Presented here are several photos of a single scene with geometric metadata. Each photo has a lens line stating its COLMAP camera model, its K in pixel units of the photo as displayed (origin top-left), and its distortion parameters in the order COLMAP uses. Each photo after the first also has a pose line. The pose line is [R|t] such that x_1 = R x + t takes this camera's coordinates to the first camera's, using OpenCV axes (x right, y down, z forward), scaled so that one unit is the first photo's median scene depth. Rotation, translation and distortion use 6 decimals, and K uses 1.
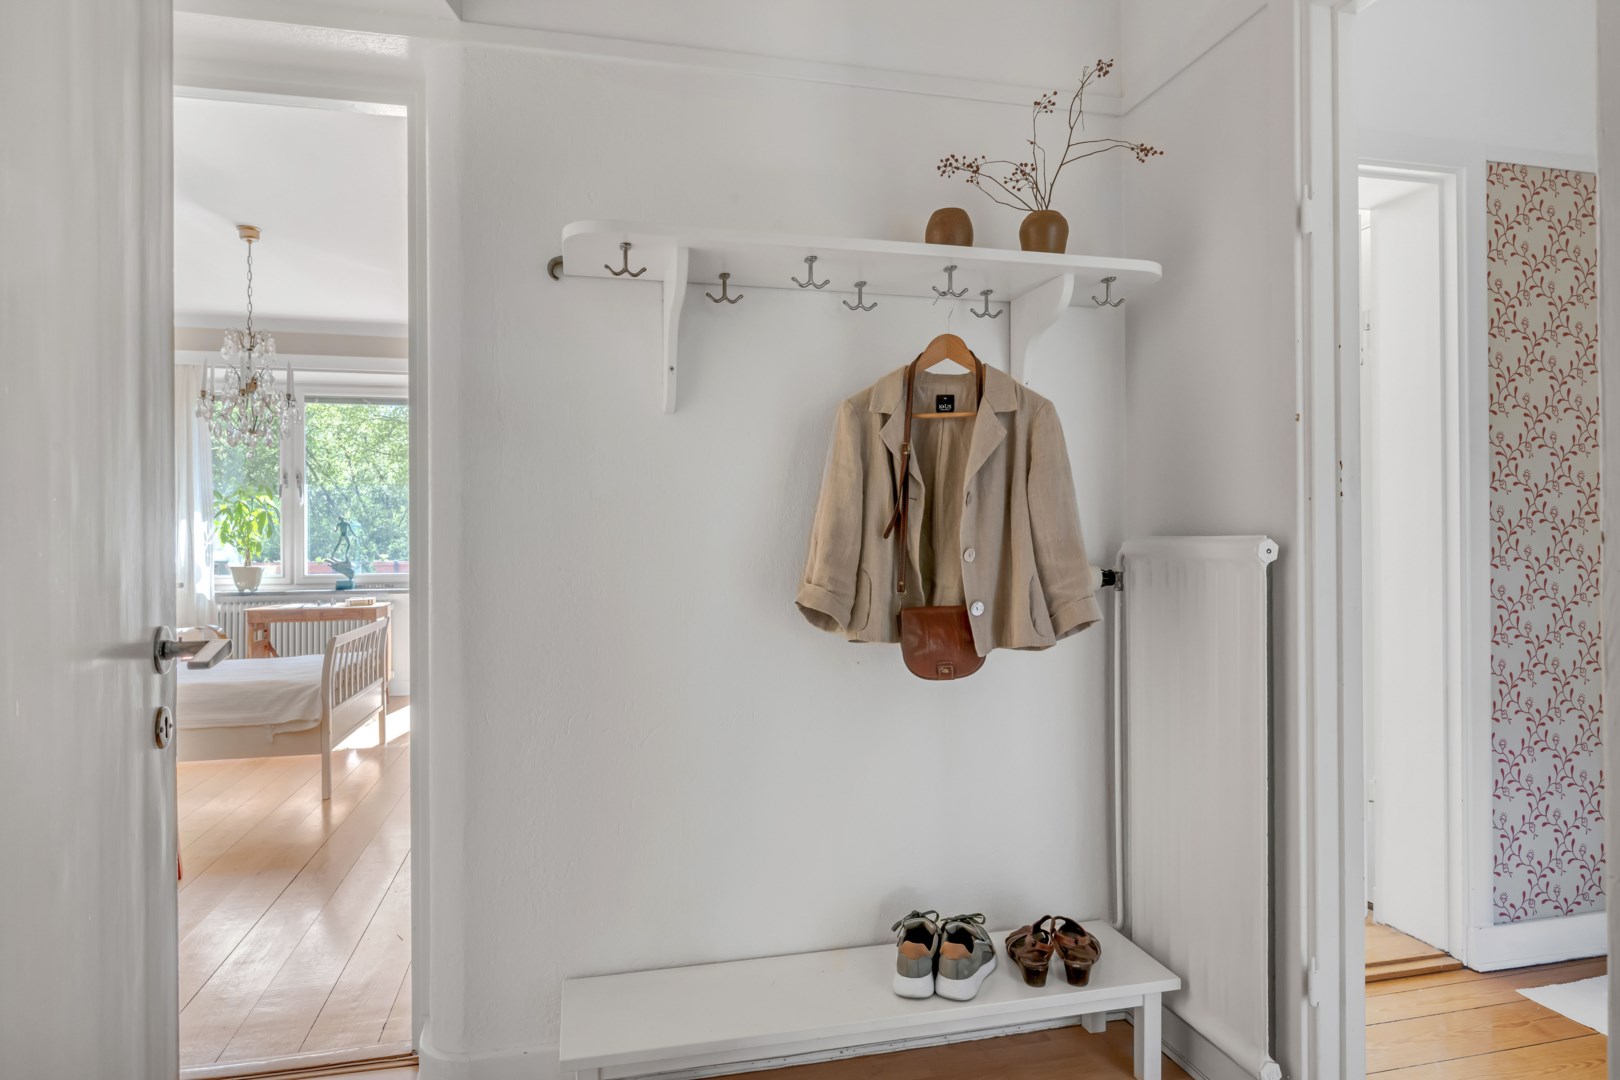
lens RADIAL K [[955.8, 0, 810.0], [0, 955.8, 540.0], [0, 0, 1]] dist [-0.001695, -0.000029]
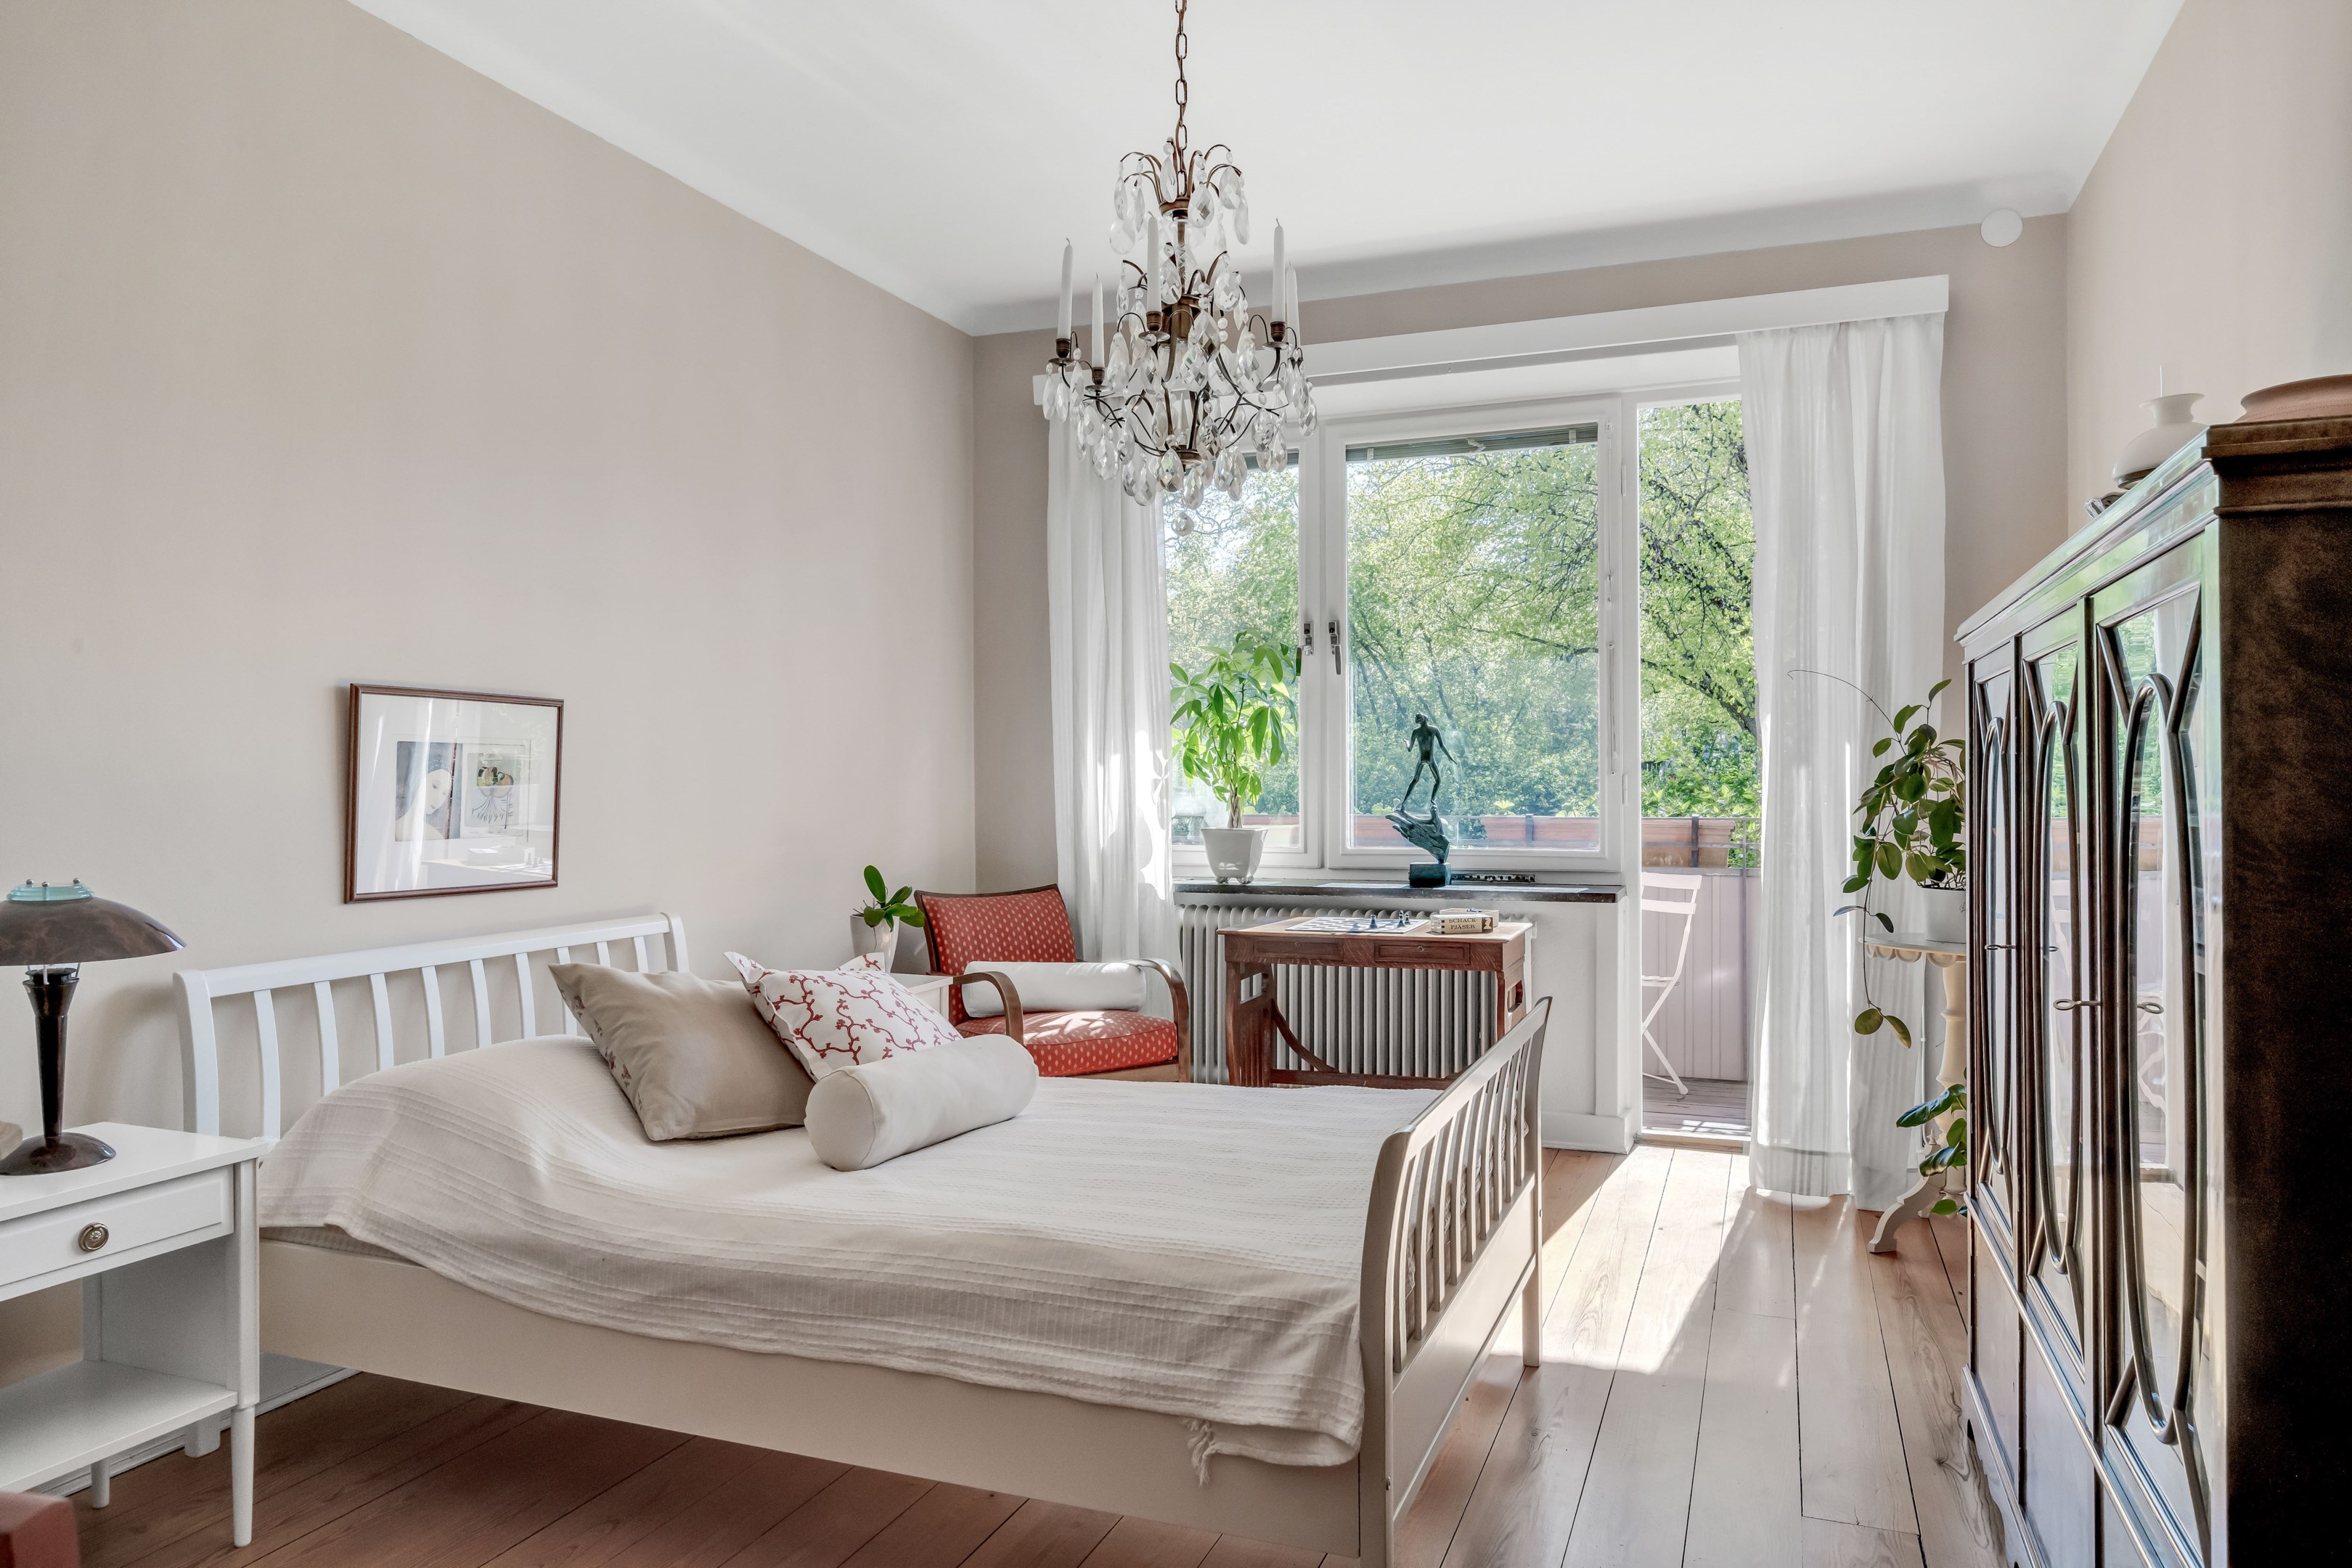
lens RADIAL K [[1515.4, 0, 1176.0], [0, 1515.4, 784.0], [0, 0, 1]] dist [-0.000105, 0.000128]
pose [[0.817160, 0.003522, -0.576400, -0.194249], [0.002213, 0.999955, 0.009247, -0.000057], [0.576406, -0.008832, 0.817116, 0.392157]]
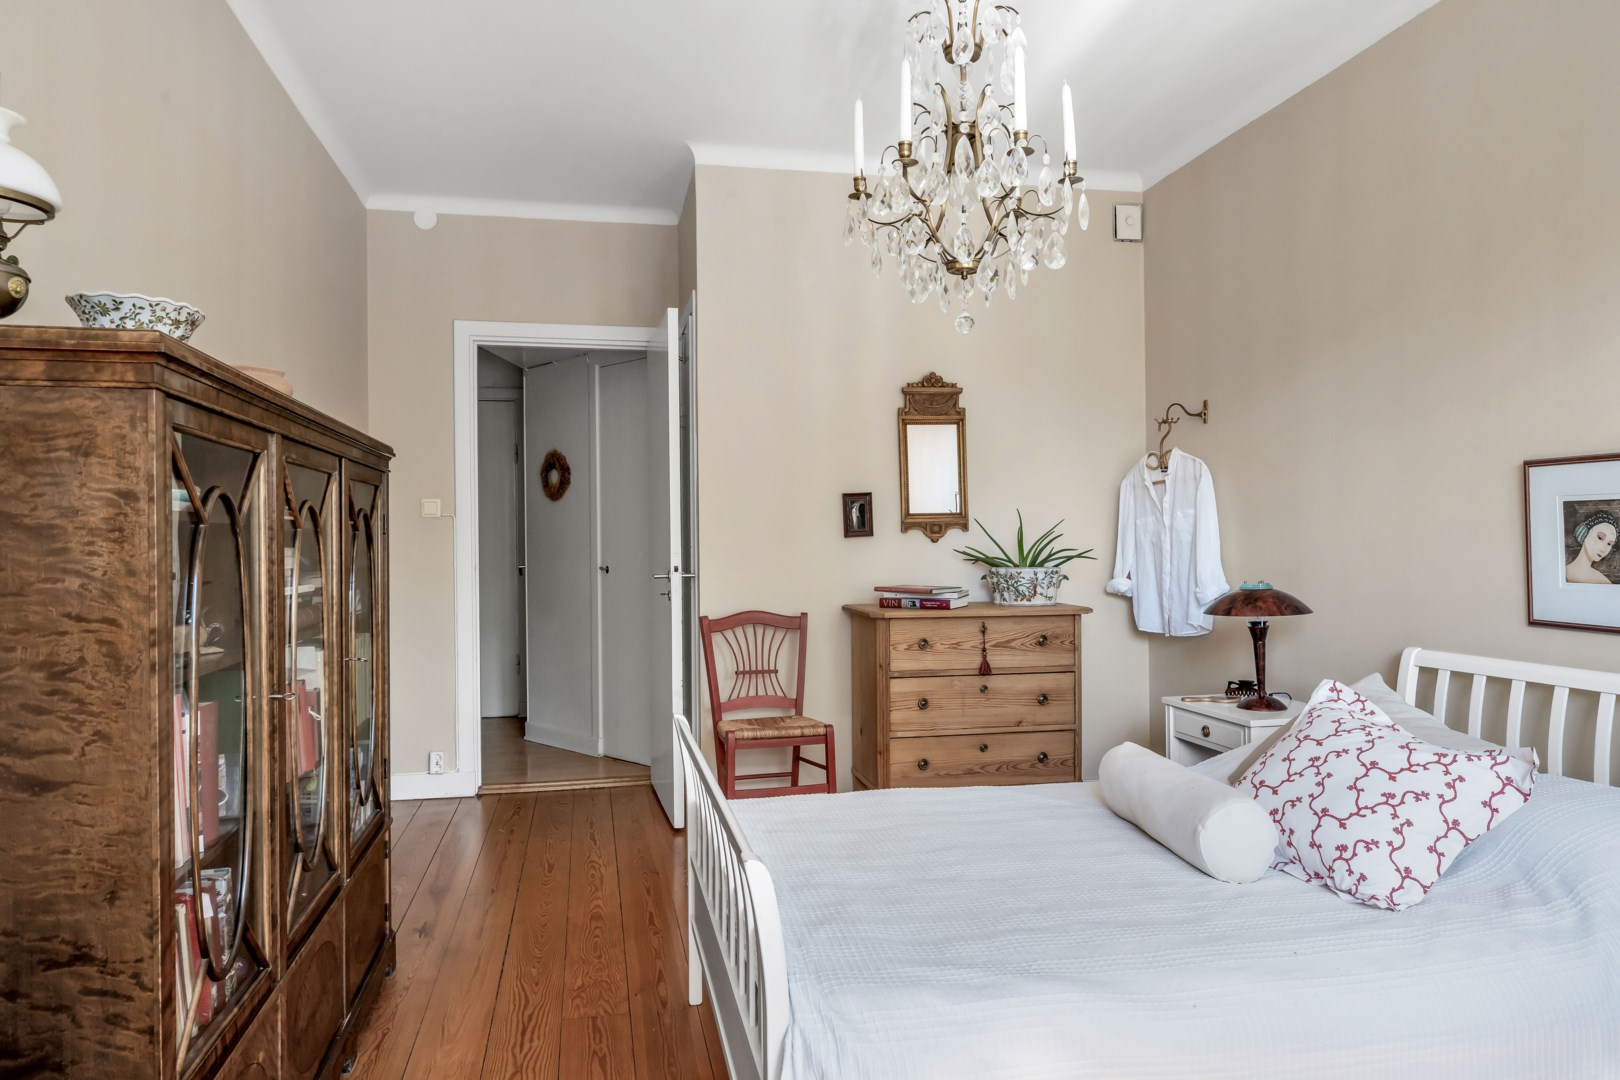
lens RADIAL K [[1038.6, 0, 810.0], [0, 1038.6, 540.0], [0, 0, 1]] dist [0.000791, 0.000208]
pose [[-0.999322, 0.013492, 0.034262, -0.368765], [0.013089, 0.999843, -0.011948, 0.005659], [-0.034418, -0.011492, -0.999341, 0.985294]]
